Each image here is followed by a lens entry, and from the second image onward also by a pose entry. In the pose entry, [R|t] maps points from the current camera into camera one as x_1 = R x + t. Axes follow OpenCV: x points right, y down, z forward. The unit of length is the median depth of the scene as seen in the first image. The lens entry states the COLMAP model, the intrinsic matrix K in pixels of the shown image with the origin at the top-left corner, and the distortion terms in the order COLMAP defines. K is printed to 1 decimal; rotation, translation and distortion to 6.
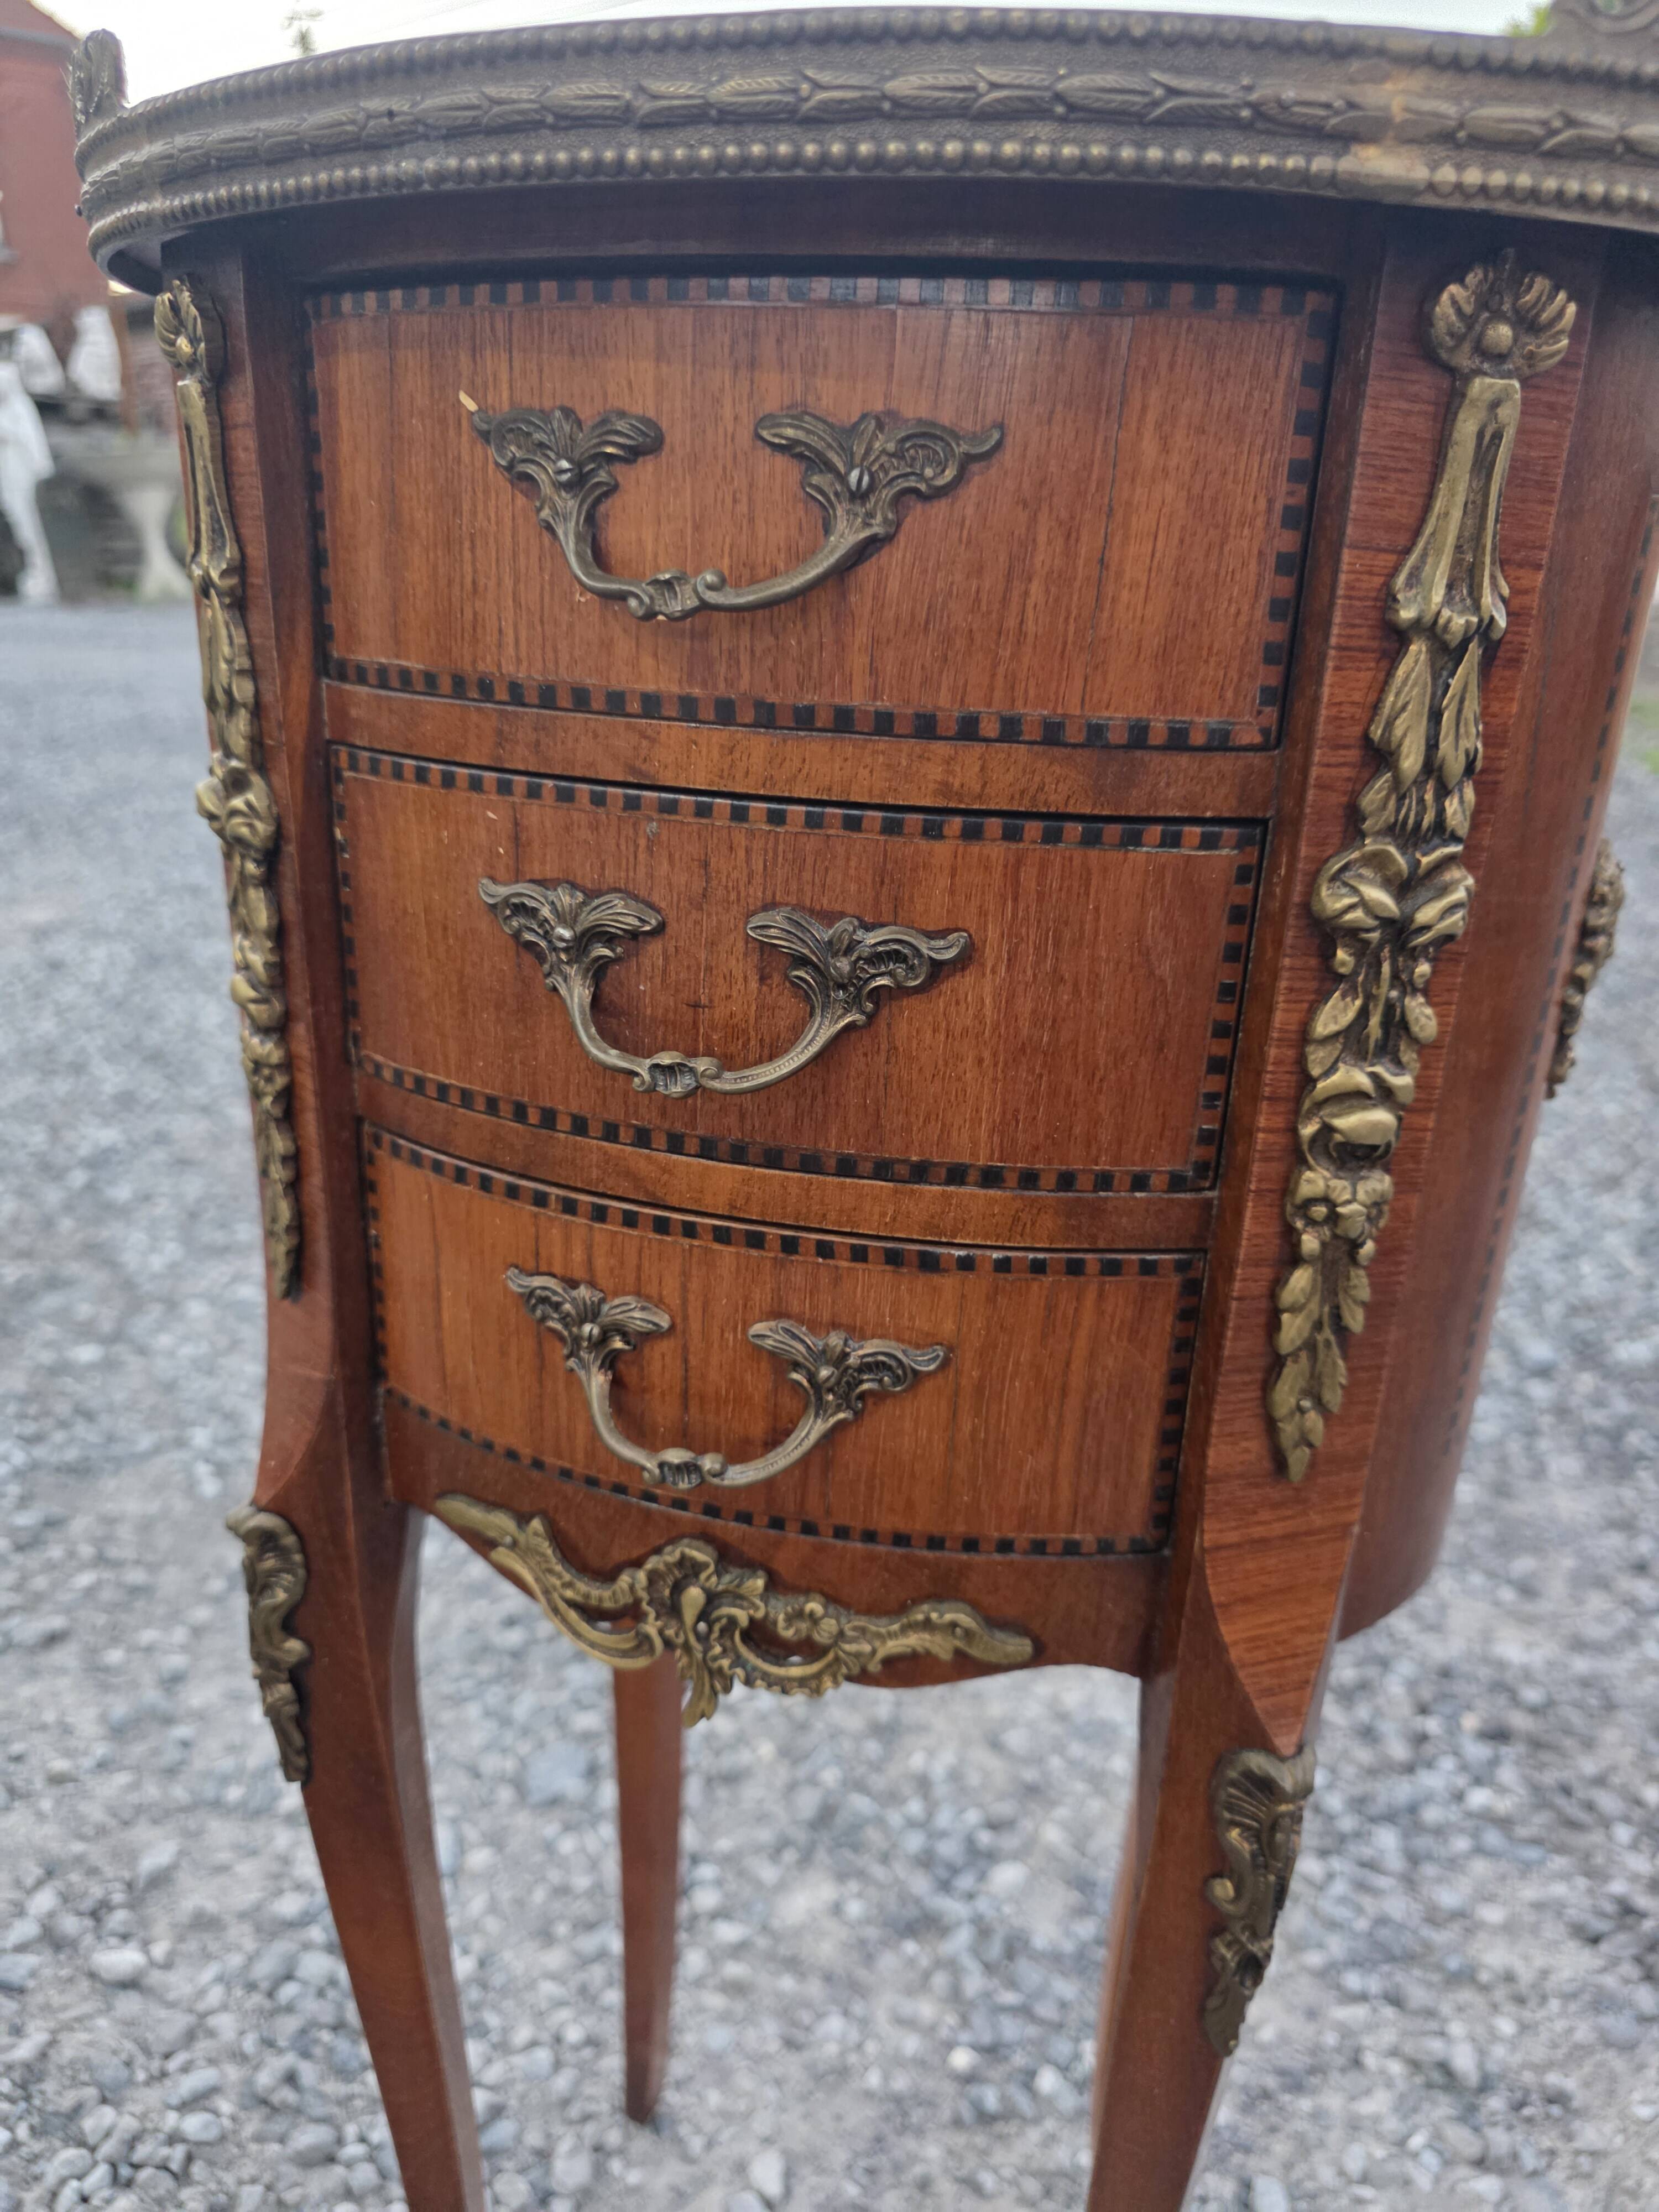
lens RADIAL K [[1555.0, 0, 833.3], [0, 1555.0, 1114.7], [0, 0, 1]] dist [-0.004669, -0.008137]
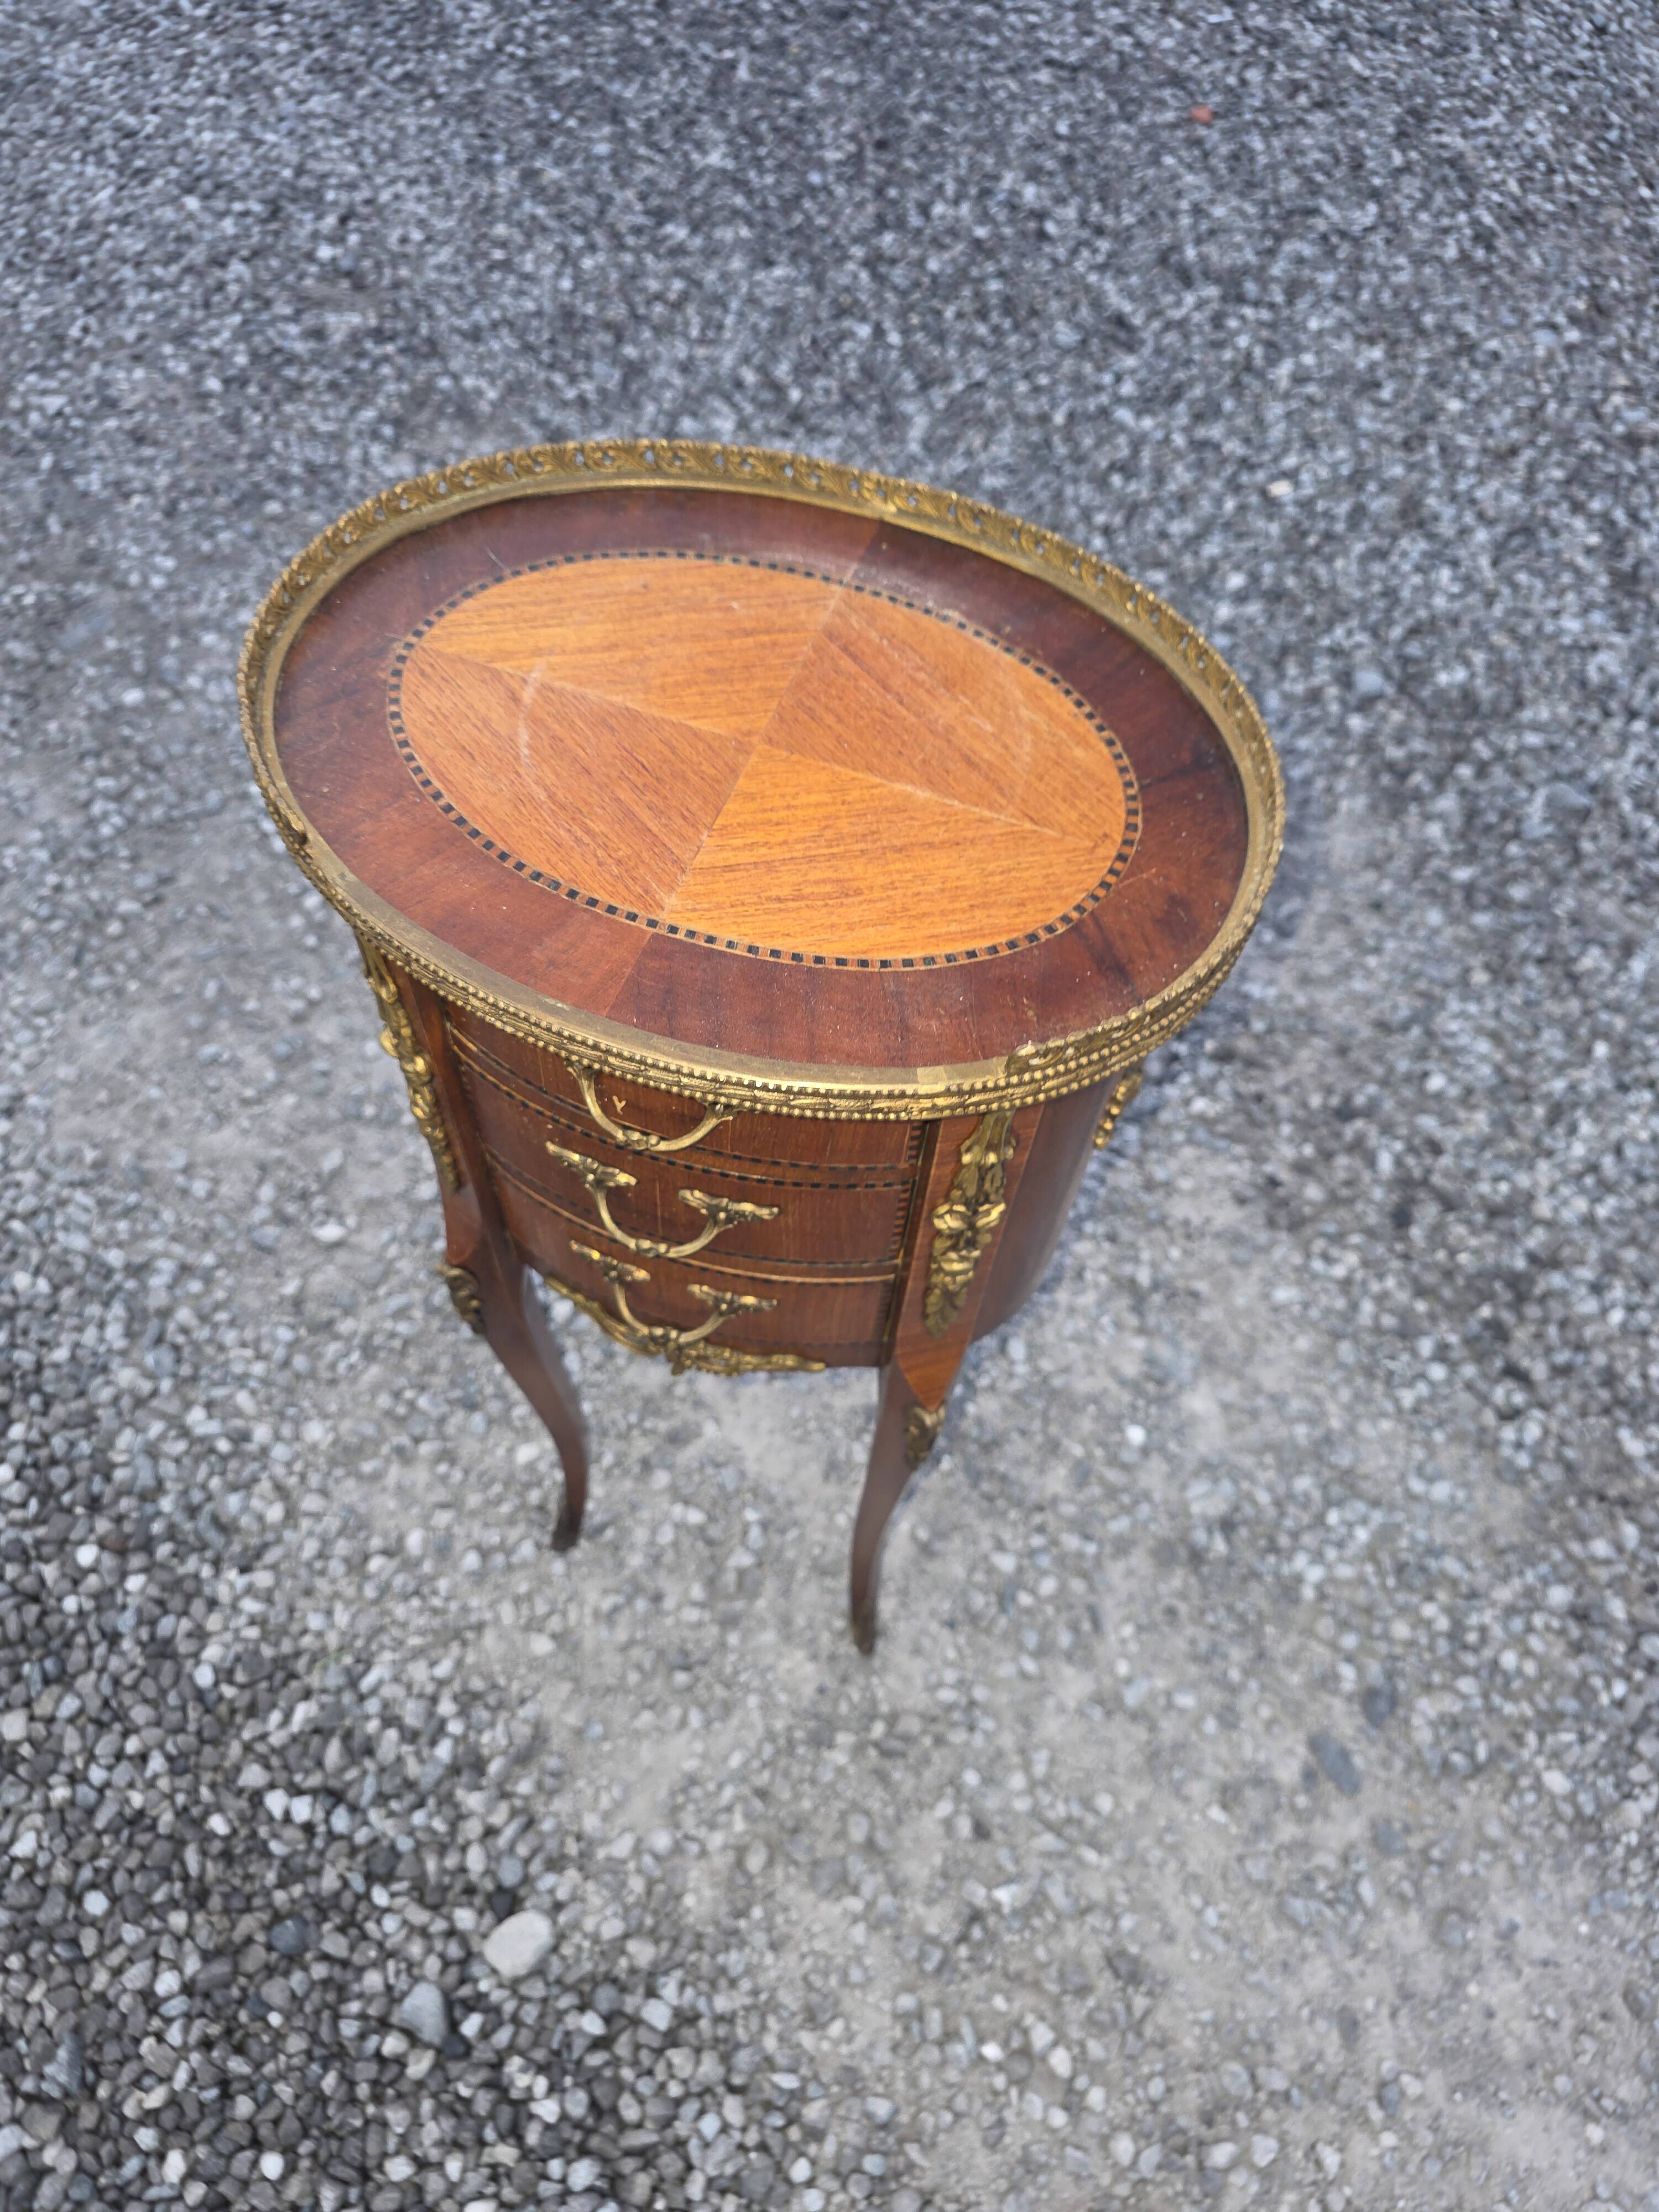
lens RADIAL K [[1560.2, 0, 852.0], [0, 1560.2, 1136.4], [0, 0, 1]] dist [0.023228, -0.029696]
pose [[0.999805, -0.010869, 0.016478, 0.149721], [-0.001848, 0.779563, 0.626321, -1.406841], [-0.019653, -0.626230, 0.779391, -0.560161]]
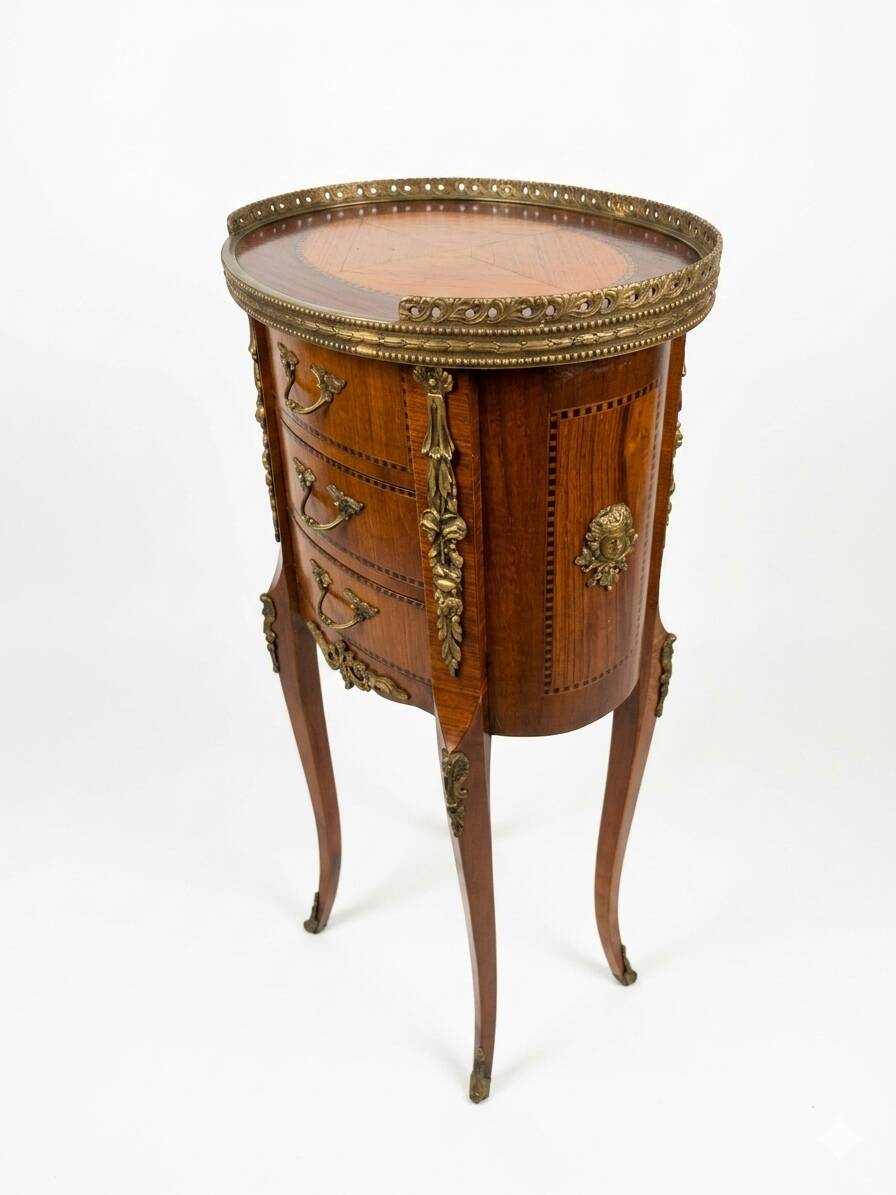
lens RADIAL K [[902.8, 0, 447.2], [0, 902.8, 595.0], [0, 0, 1]] dist [0.001428, -0.002103]
pose [[0.759225, 0.296659, -0.579285, 1.365536], [-0.151185, 0.946115, 0.286372, -0.489904], [0.633025, -0.129841, 0.763165, -0.454906]]
